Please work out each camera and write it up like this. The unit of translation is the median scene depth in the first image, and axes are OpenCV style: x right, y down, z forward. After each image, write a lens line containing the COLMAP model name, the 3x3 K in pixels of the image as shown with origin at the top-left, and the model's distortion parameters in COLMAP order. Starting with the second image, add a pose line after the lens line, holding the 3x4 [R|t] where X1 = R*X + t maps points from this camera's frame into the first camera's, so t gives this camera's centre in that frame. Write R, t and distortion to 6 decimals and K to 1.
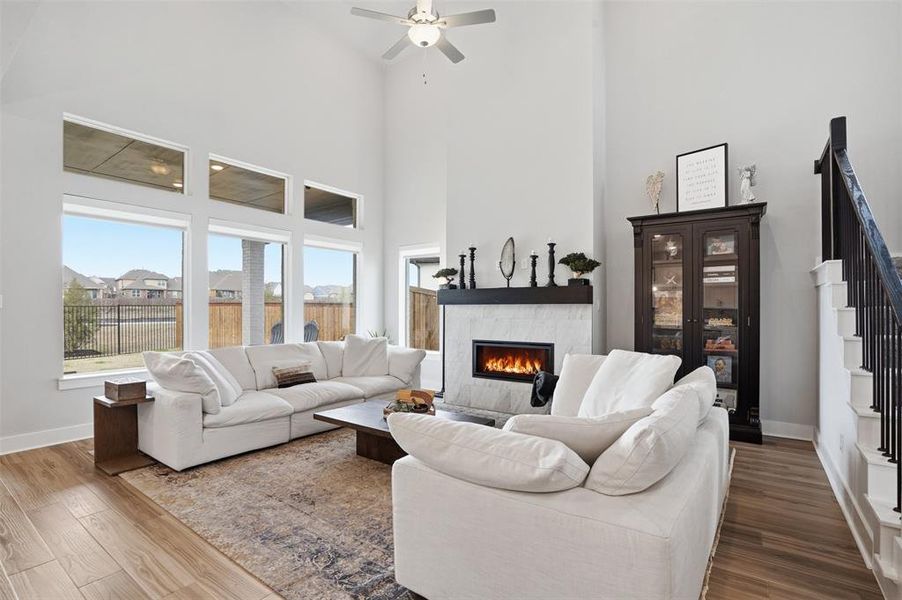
lens RADIAL K [[433.5, 0, 447.1], [0, 433.5, 308.2], [0, 0, 1]] dist [-0.059038, 0.029030]
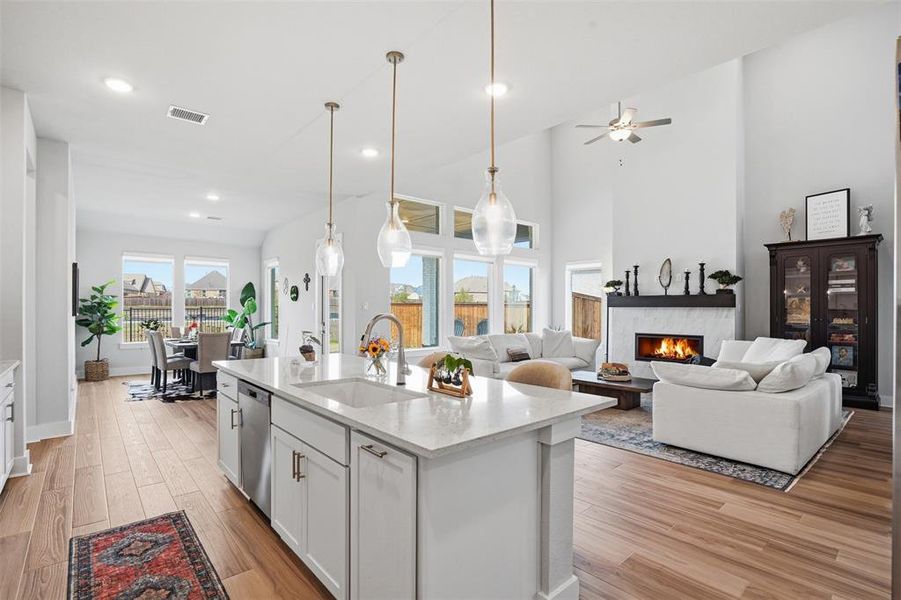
lens RADIAL K [[433.0, 0, 446.6], [0, 433.0, 308.2], [0, 0, 1]] dist [-0.059038, 0.029030]
pose [[0.976154, 0.001428, -0.217077, -0.259003], [-0.001107, 0.999998, 0.001600, -0.007698], [0.217078, -0.001321, 0.976153, -0.504085]]
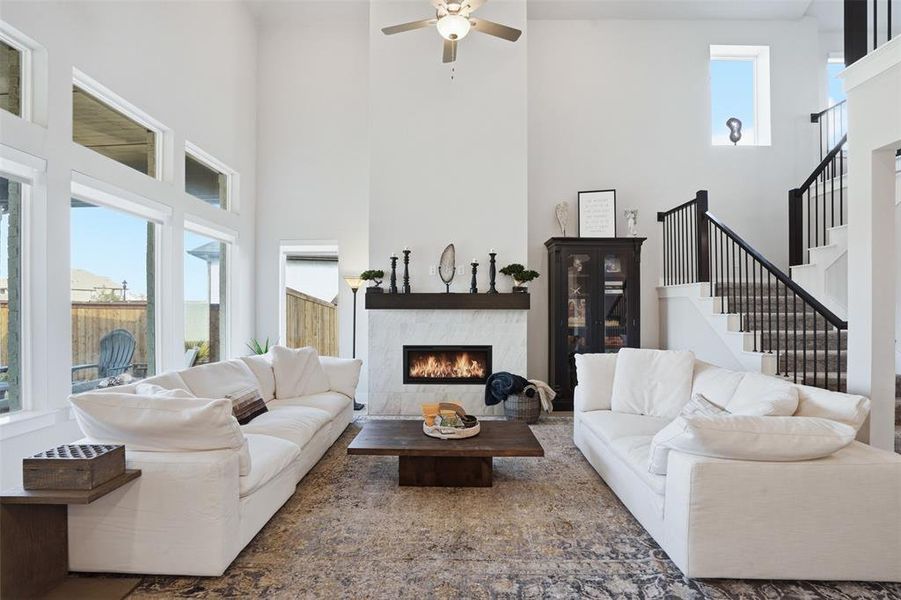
lens RADIAL K [[423.4, 0, 445.8], [0, 423.4, 307.4], [0, 0, 1]] dist [-0.060817, 0.027266]
pose [[0.816126, 0.003828, 0.577861, -0.466404], [-0.001022, 0.999986, -0.005181, -0.008653], [-0.577873, 0.003637, 0.816119, 0.197823]]
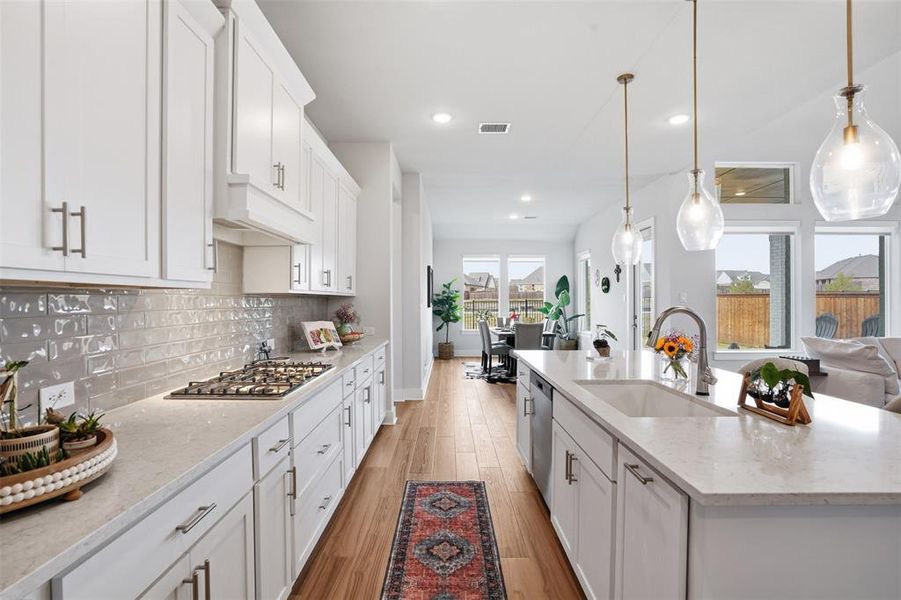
lens RADIAL K [[435.5, 0, 443.6], [0, 435.5, 301.2], [0, 0, 1]] dist [-0.063716, 0.030428]
pose [[0.587865, -0.000991, -0.808959, -0.239753], [0.004643, 0.999987, 0.002149, -0.007611], [0.808946, -0.005020, 0.587862, -0.456142]]
